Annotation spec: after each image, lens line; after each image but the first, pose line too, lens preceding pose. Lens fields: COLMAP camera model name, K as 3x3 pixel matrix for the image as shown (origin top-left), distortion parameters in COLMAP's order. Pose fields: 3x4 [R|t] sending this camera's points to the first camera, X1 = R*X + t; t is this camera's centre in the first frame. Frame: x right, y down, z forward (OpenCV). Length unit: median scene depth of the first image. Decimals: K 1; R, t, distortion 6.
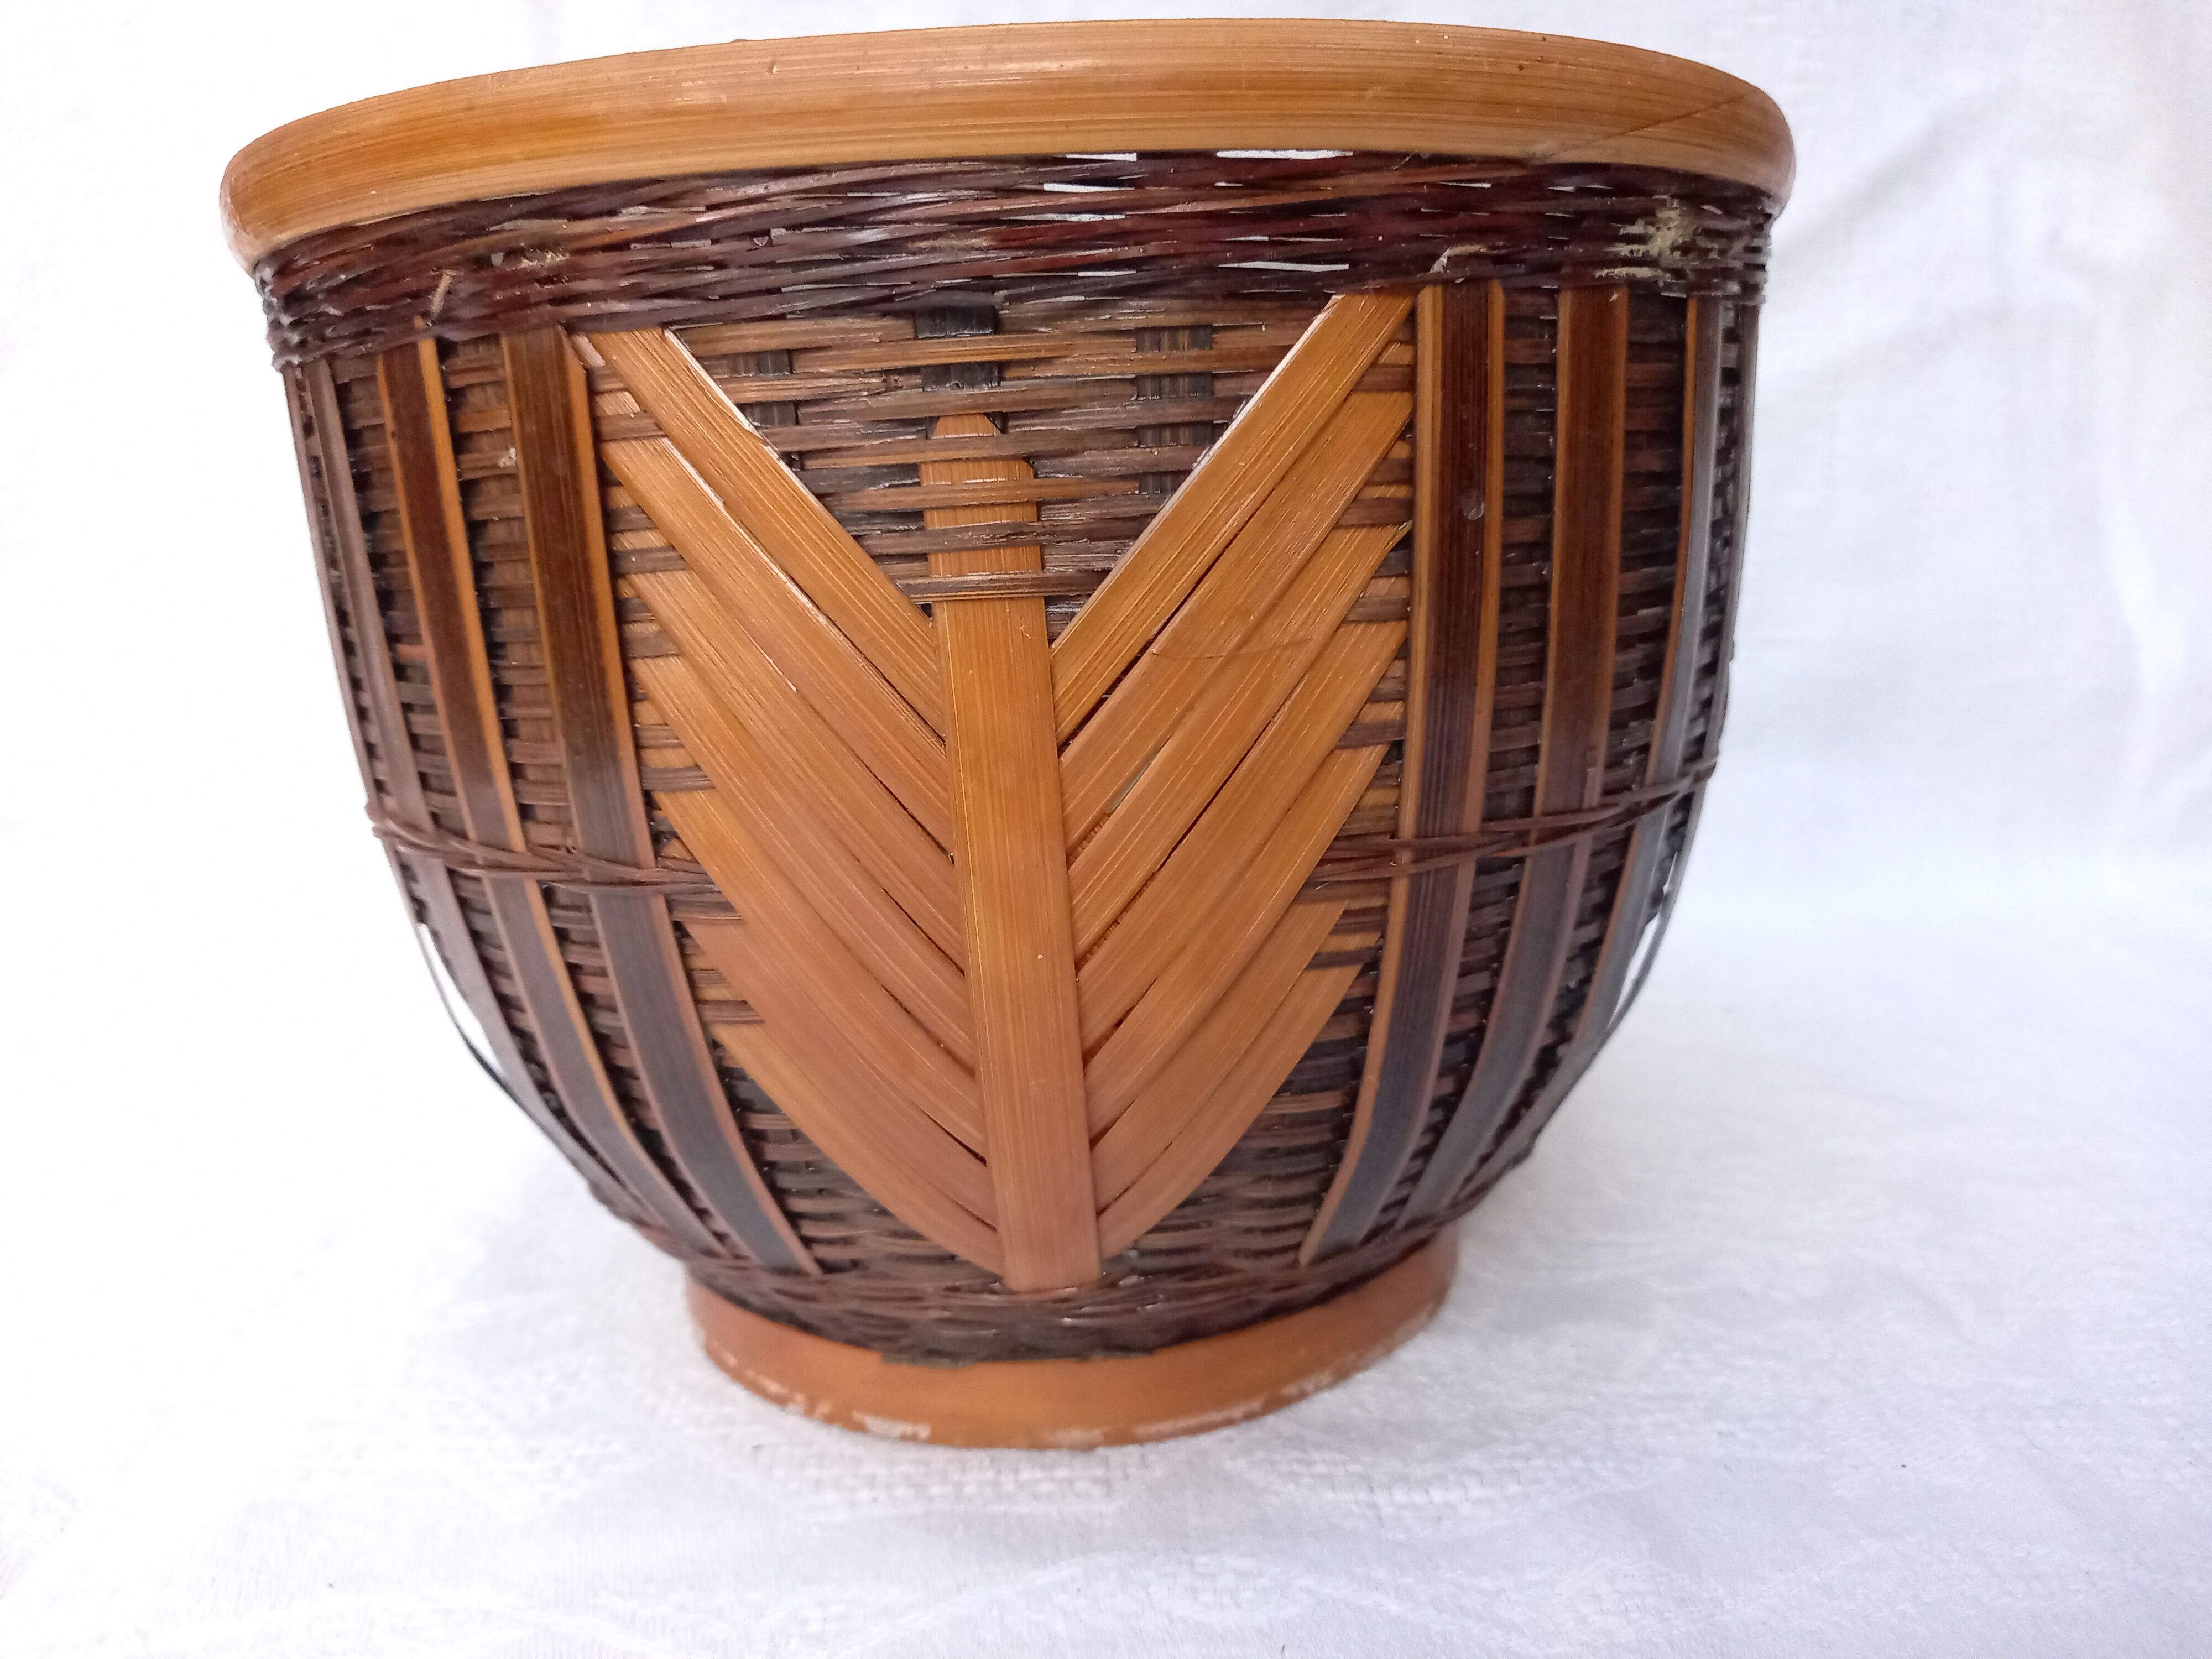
lens RADIAL K [[1714.9, 0, 1106.0], [0, 1714.9, 829.5], [0, 0, 1]] dist [-0.034693, 0.003502]
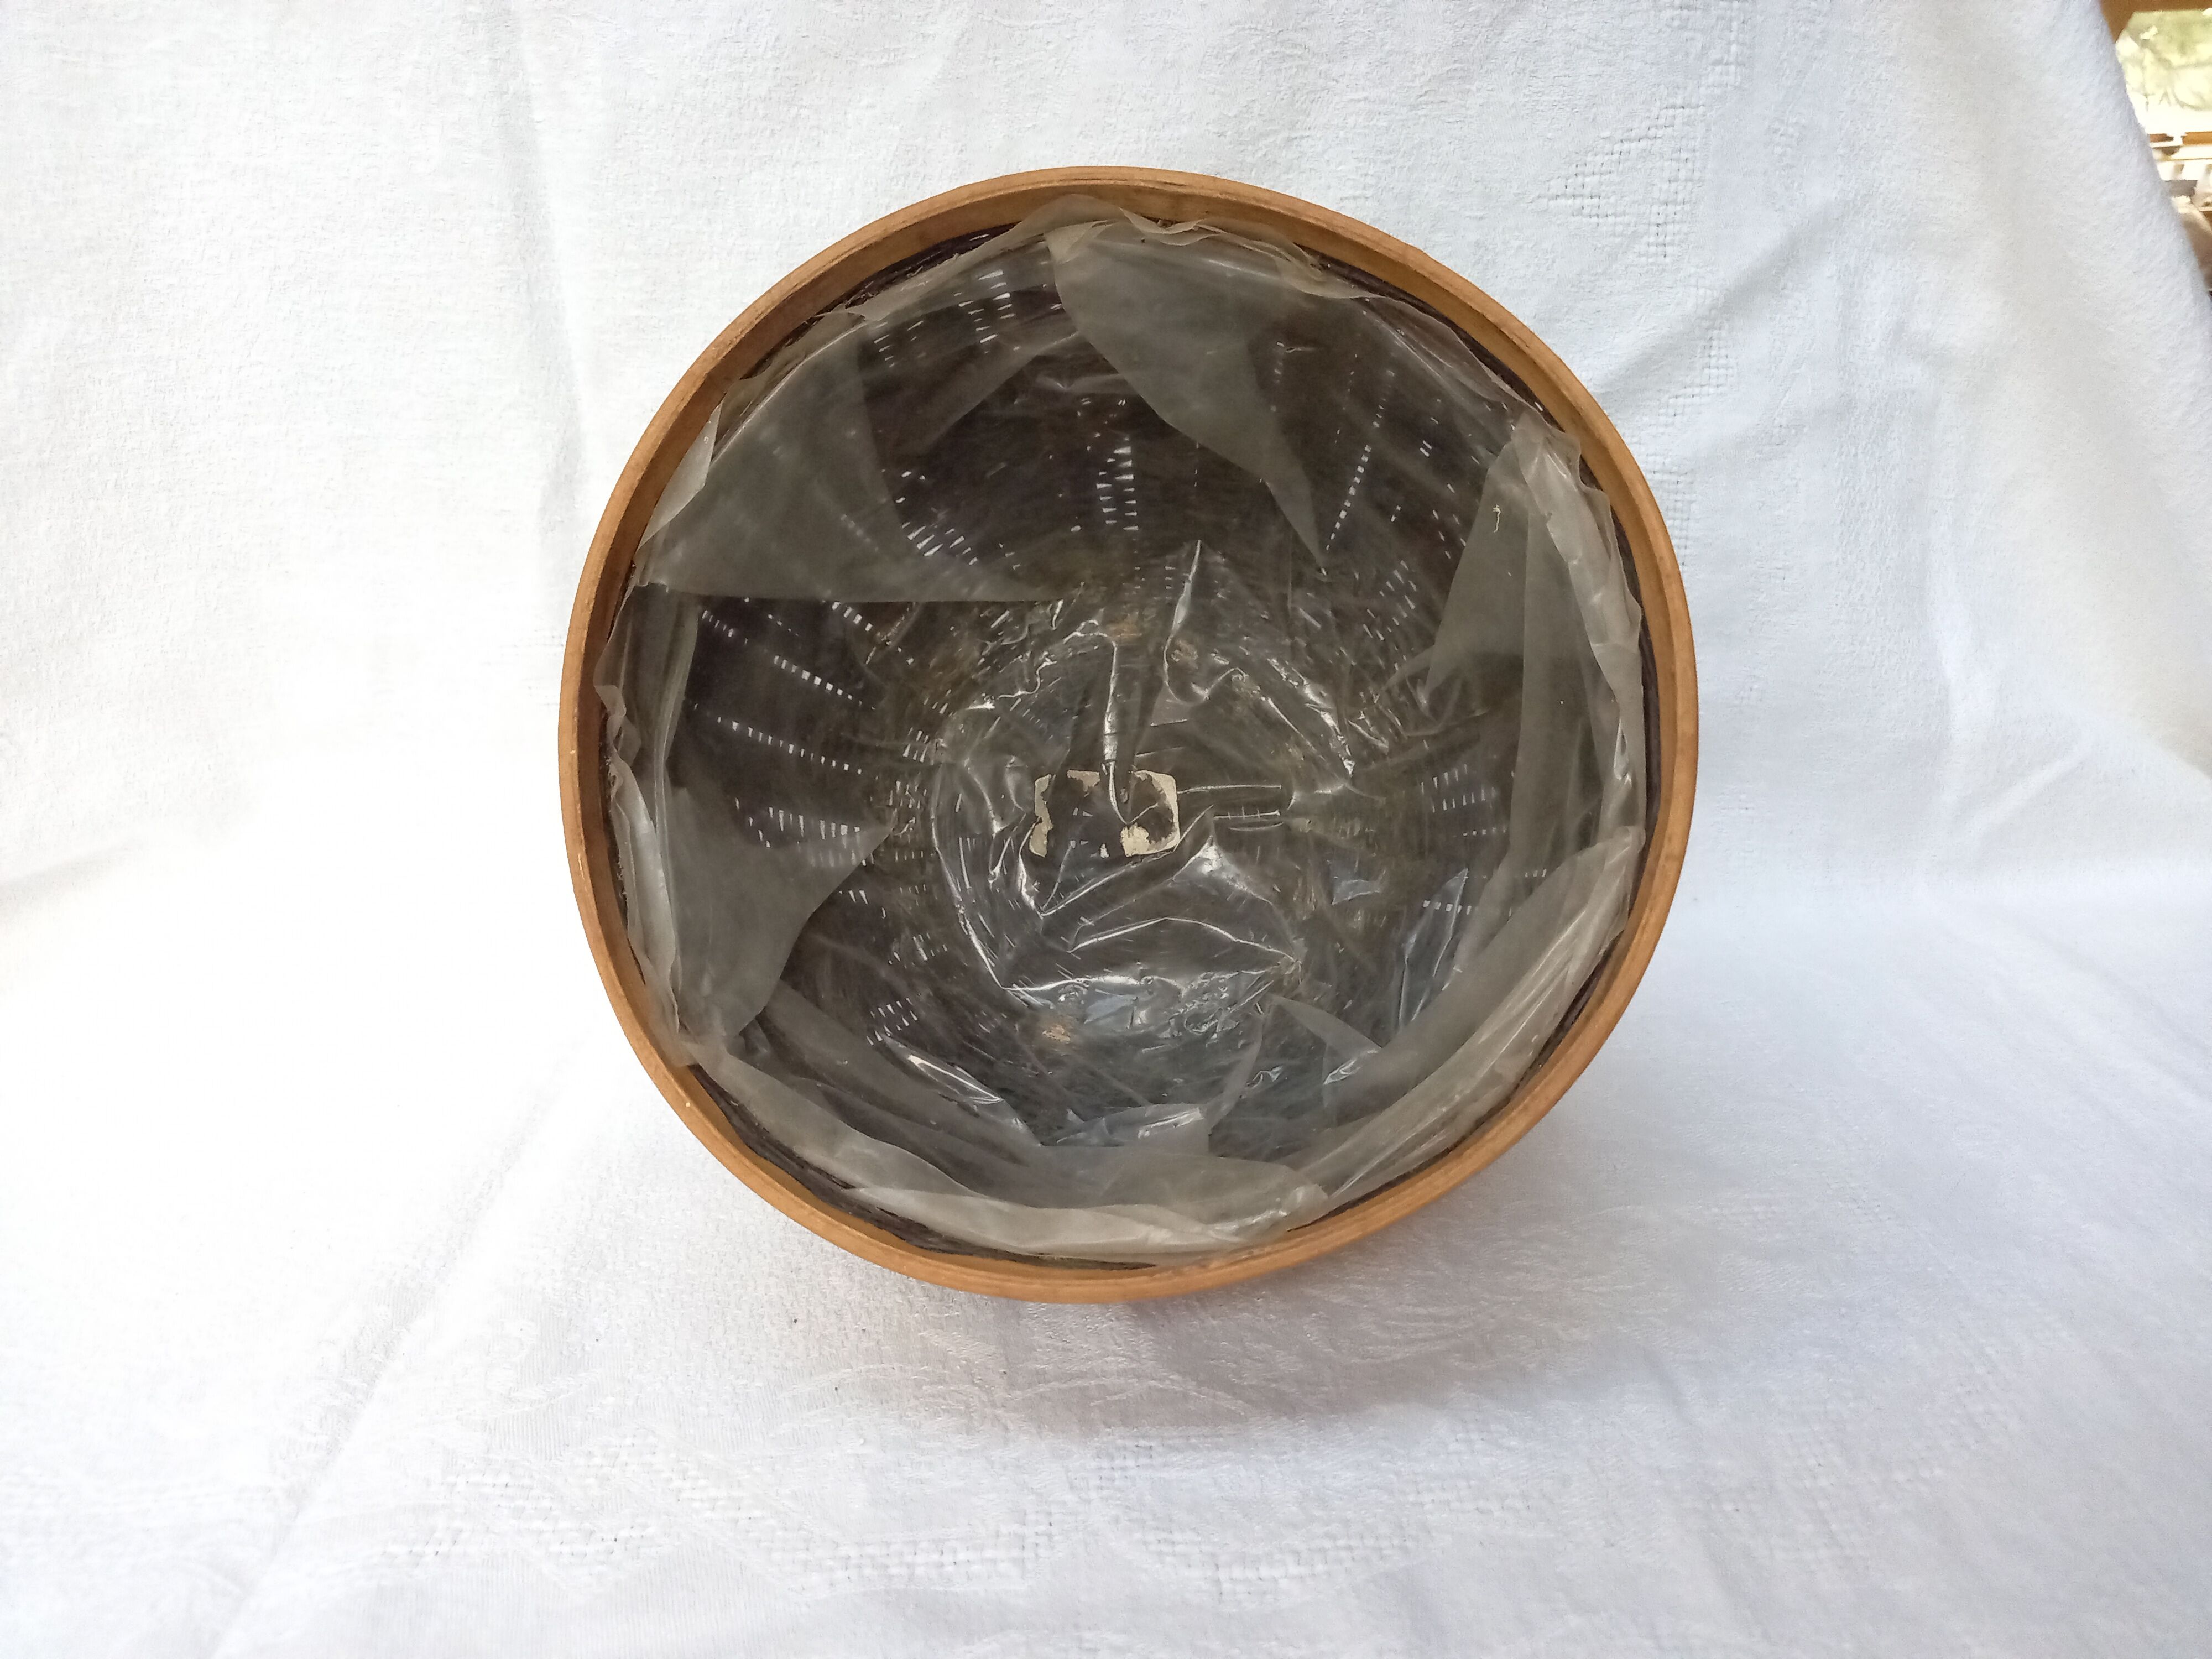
lens RADIAL K [[1677.0, 0, 1106.0], [0, 1677.0, 829.5], [0, 0, 1]] dist [-0.004665, -0.000066]
pose [[0.999812, -0.007329, 0.017978, 0.048204], [0.004968, 0.991761, 0.128008, -0.363003], [-0.018768, -0.127894, 0.991610, -0.241898]]
